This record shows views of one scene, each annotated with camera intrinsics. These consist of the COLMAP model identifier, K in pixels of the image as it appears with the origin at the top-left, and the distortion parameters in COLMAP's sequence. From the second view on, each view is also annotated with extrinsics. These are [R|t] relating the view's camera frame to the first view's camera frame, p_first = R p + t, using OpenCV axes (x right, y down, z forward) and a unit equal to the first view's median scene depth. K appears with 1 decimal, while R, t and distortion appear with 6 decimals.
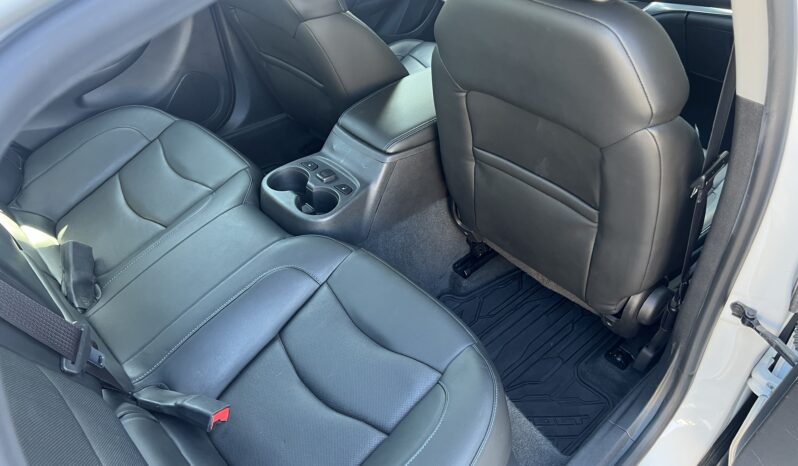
lens RADIAL K [[620.8, 0, 389.2], [0, 620.8, 232.8], [0, 0, 1]] dist [0.071900, -0.119262]
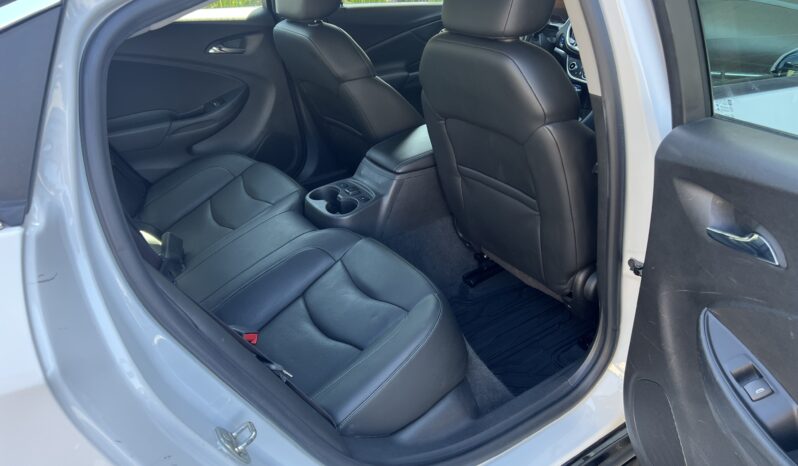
lens RADIAL K [[629.9, 0, 399.0], [0, 629.9, 233.0], [0, 0, 1]] dist [0.086931, -0.126878]
pose [[0.985774, 0.009709, -0.167795, 0.226721], [-0.040647, 0.982468, -0.181947, 0.240765], [0.163087, 0.186179, 0.968886, -0.277770]]
